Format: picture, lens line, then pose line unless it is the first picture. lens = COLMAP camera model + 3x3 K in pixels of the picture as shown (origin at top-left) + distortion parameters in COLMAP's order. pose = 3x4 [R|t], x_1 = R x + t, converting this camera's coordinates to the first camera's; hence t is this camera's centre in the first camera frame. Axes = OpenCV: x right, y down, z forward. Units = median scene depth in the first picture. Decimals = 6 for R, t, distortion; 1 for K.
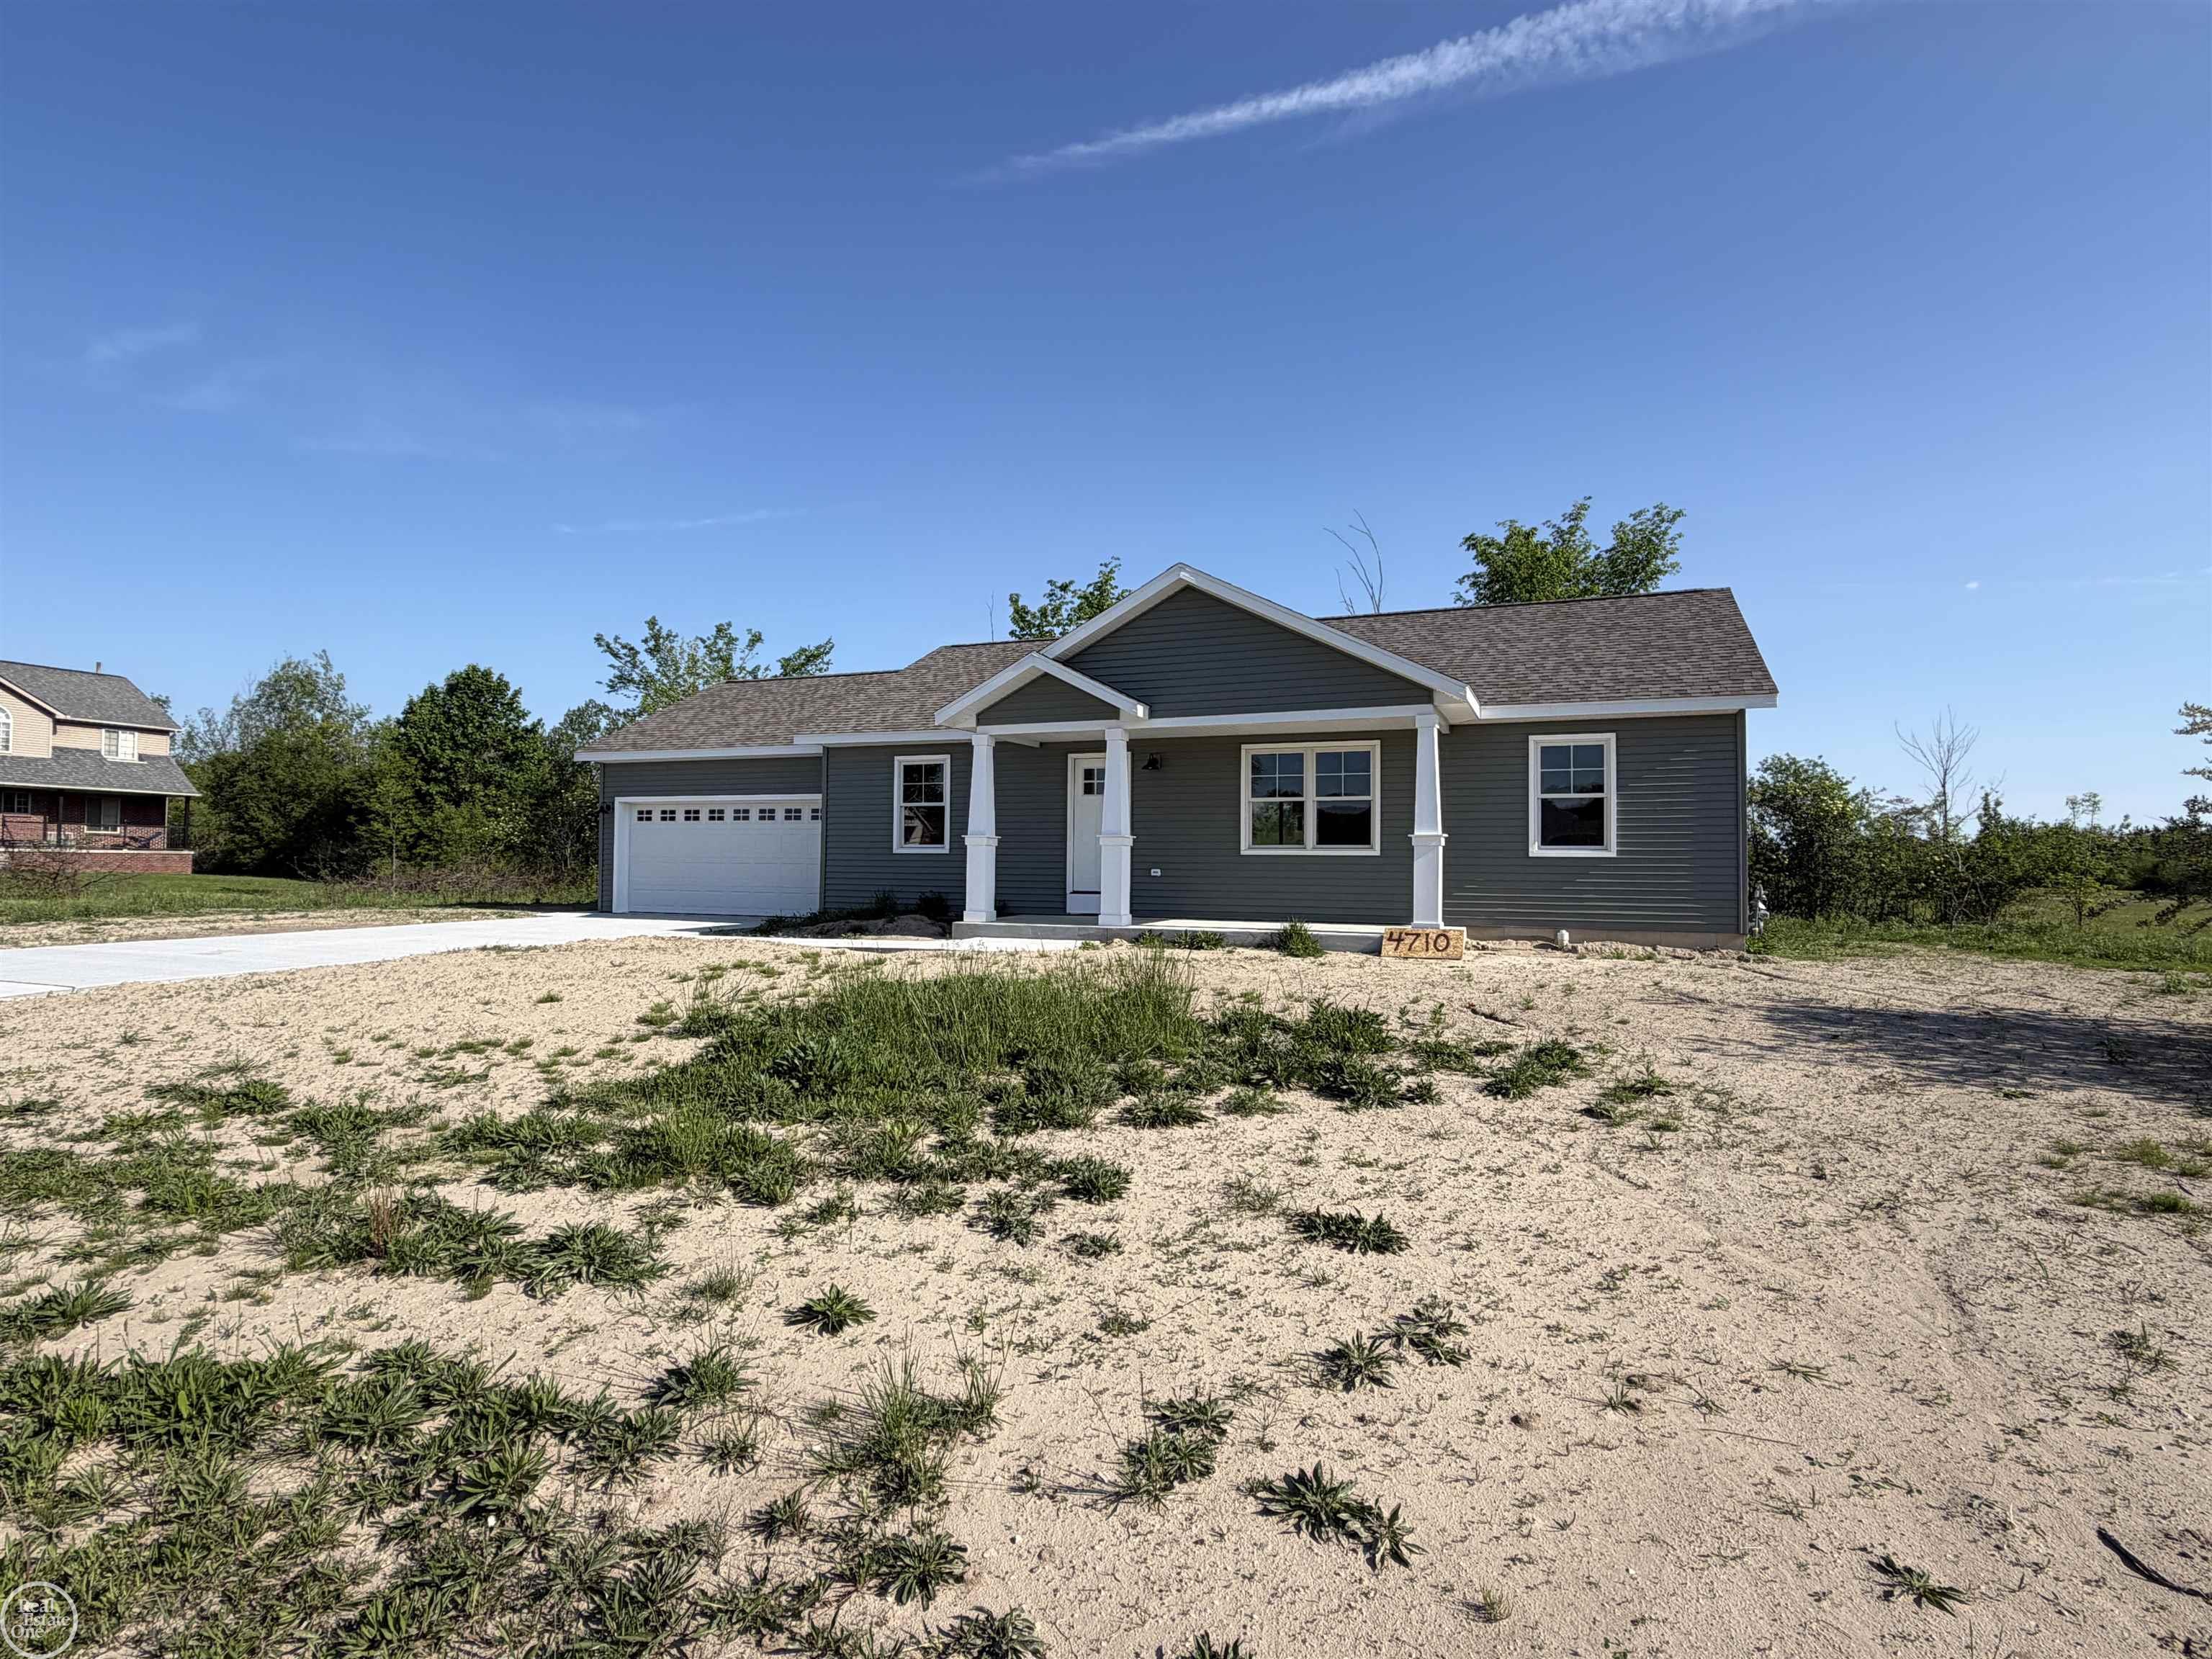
lens RADIAL K [[1152.9, 0, 1106.0], [0, 1152.9, 829.5], [0, 0, 1]] dist [0.050662, -0.000122]
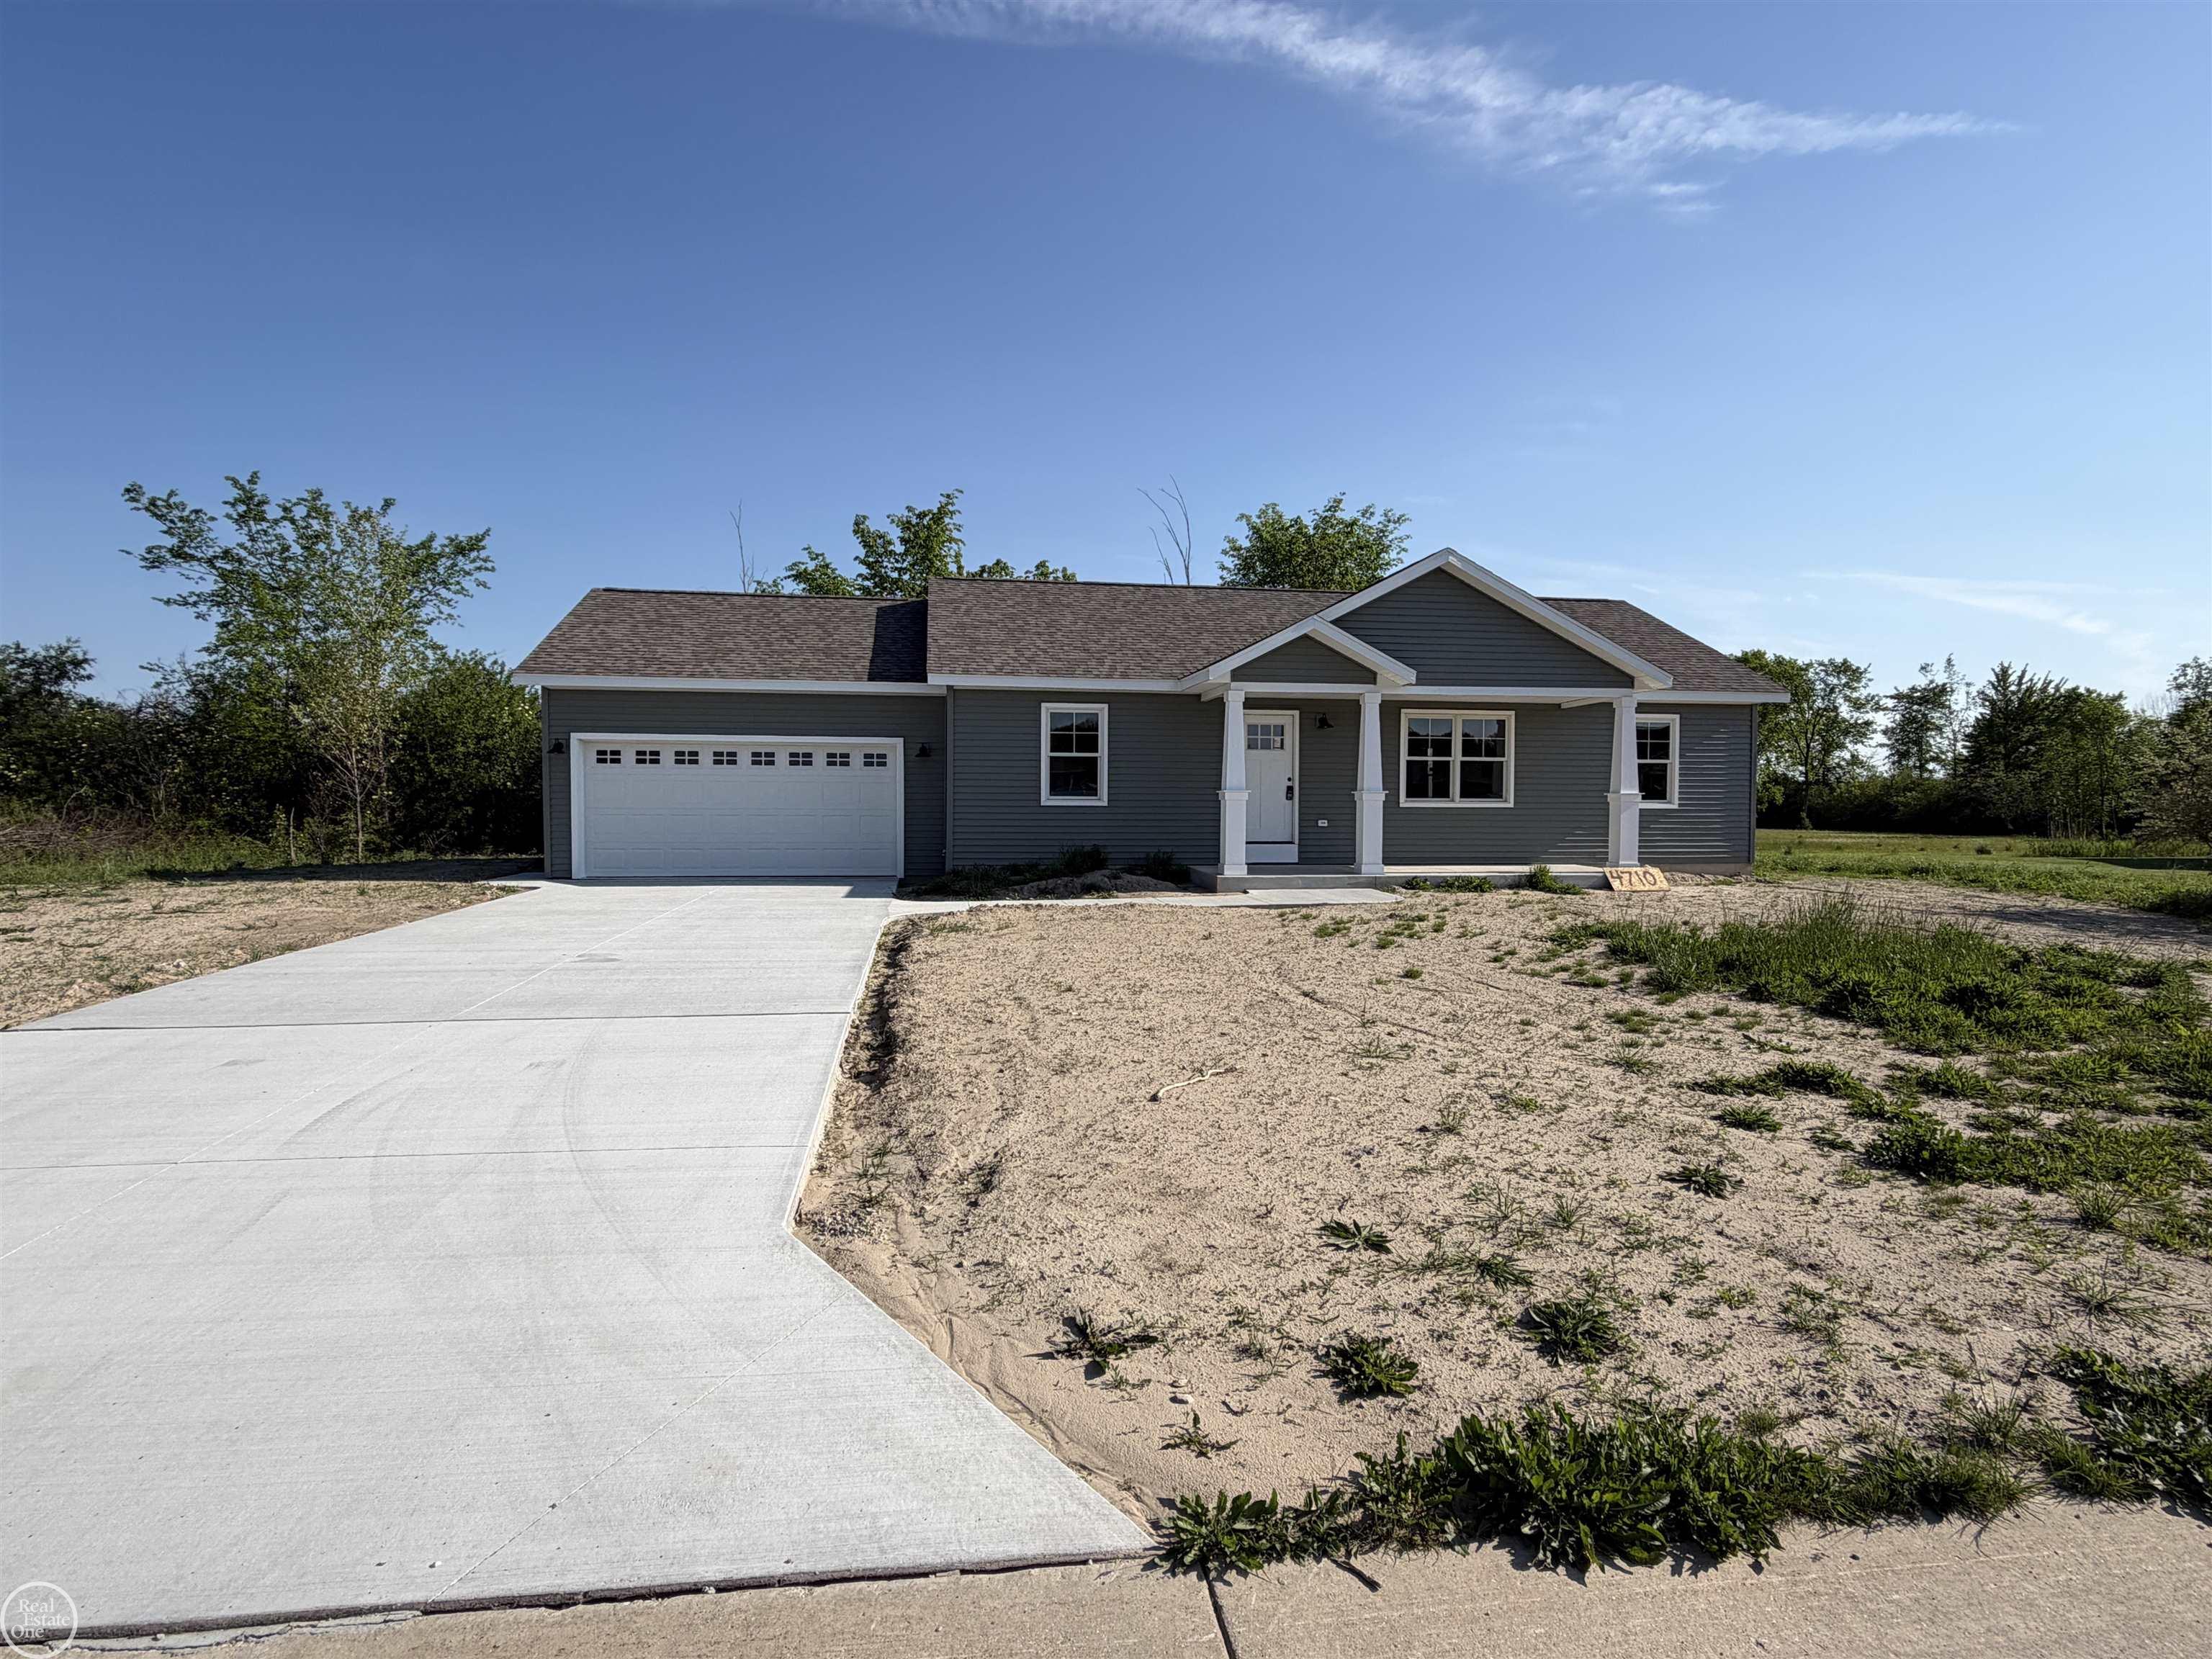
lens RADIAL K [[1152.9, 0, 1106.0], [0, 1152.9, 829.5], [0, 0, 1]] dist [0.050662, -0.000122]
pose [[0.846537, -0.009705, 0.532241, -0.609643], [-0.013294, 0.999137, 0.039363, 0.002439], [-0.532163, -0.040398, 0.845677, 0.163760]]
